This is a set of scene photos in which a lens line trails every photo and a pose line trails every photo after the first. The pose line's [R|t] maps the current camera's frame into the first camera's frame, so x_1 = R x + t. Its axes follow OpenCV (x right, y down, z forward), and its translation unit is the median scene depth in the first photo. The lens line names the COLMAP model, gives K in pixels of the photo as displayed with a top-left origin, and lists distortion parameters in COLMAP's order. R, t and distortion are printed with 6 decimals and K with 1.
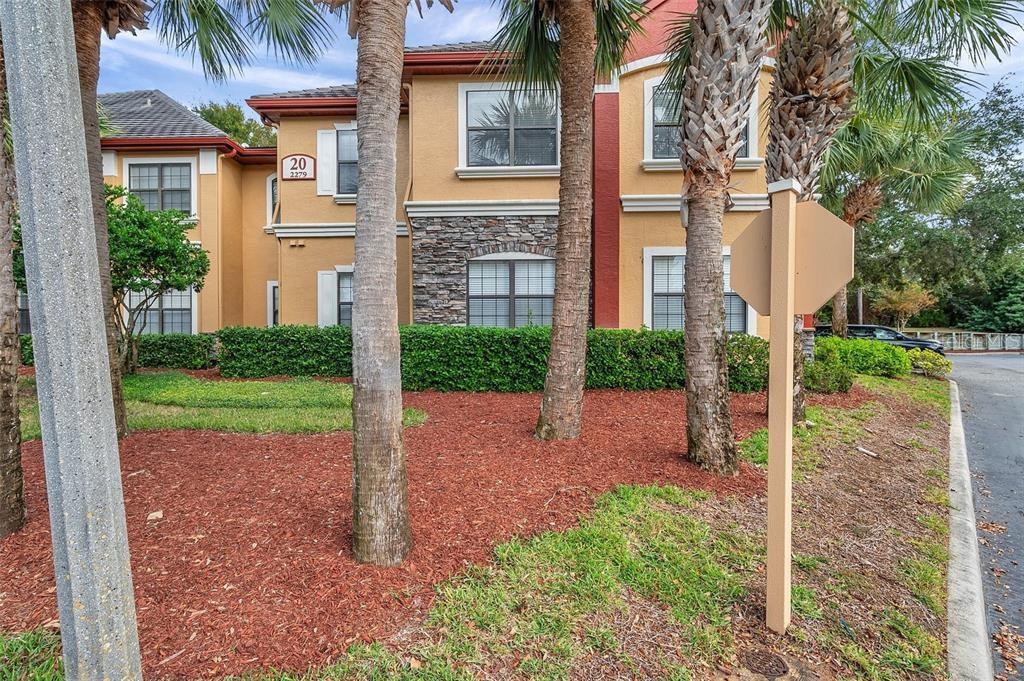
lens RADIAL K [[490.4, 0, 511.6], [0, 490.4, 340.7], [0, 0, 1]] dist [-0.002690, 0.000660]
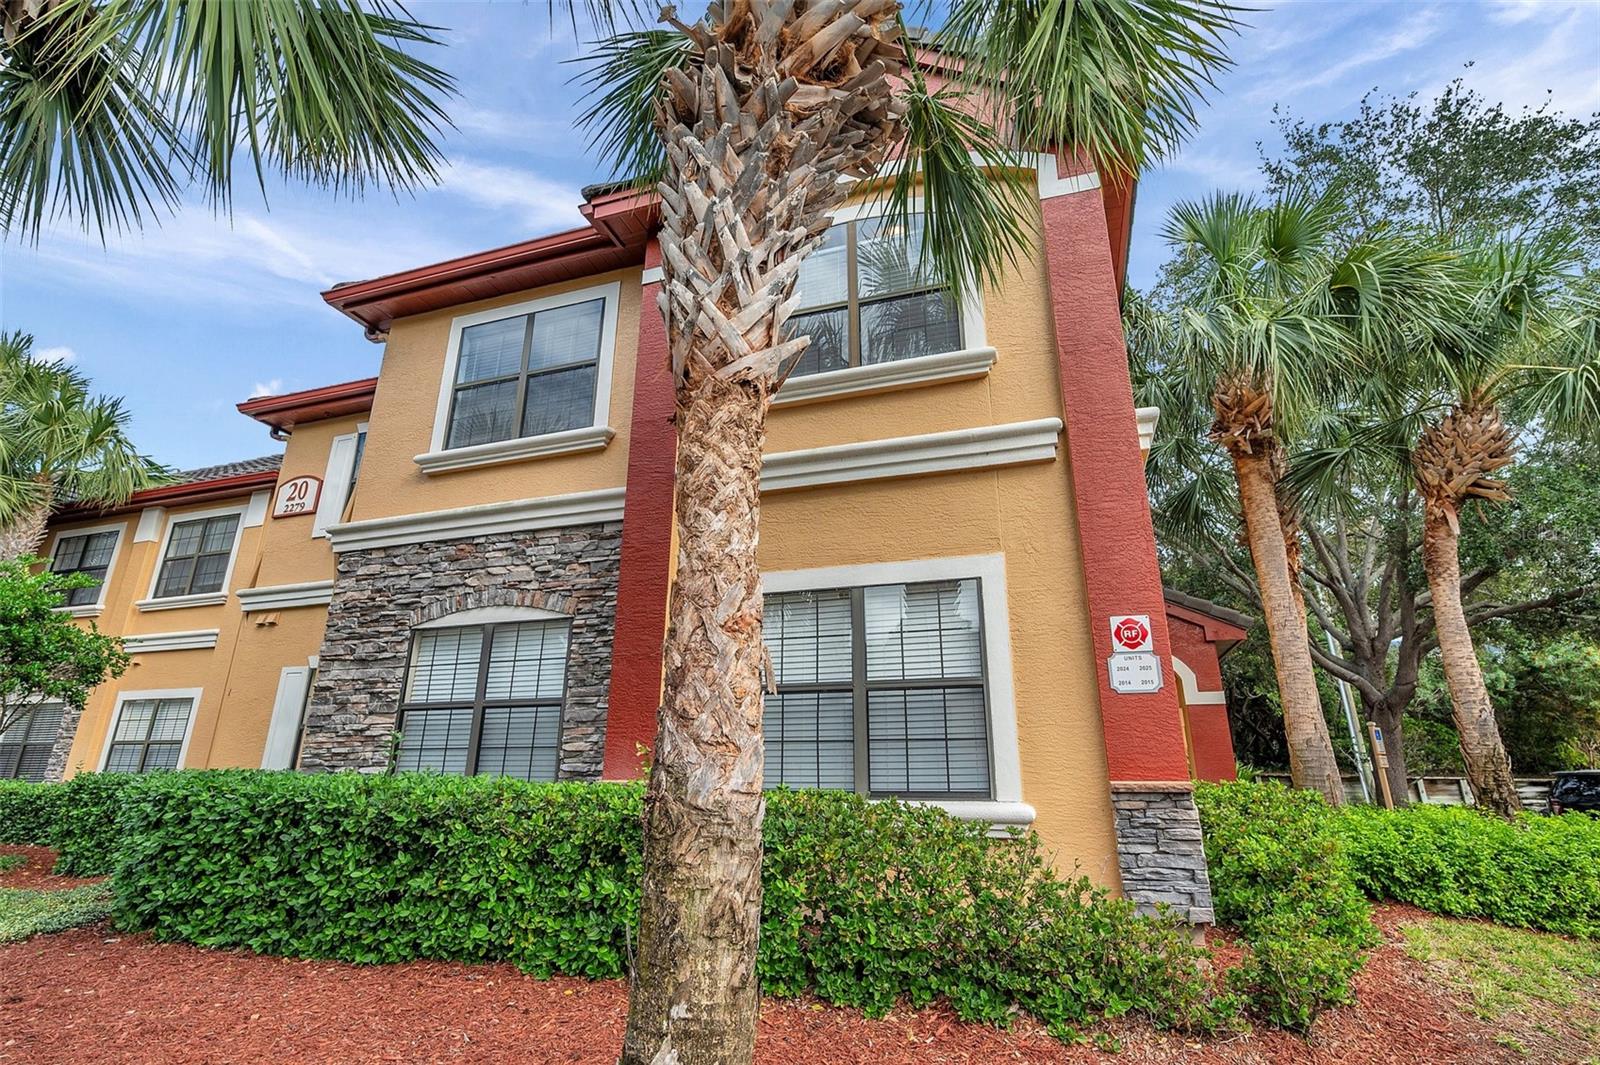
lens RADIAL K [[766.3, 0, 799.2], [0, 766.3, 529.2], [0, 0, 1]] dist [-0.002690, 0.000660]
pose [[0.958433, -0.084731, -0.272447, 0.486544], [-0.010017, 0.944305, -0.328918, -0.013572], [0.285143, 0.317975, 0.904204, 0.397206]]
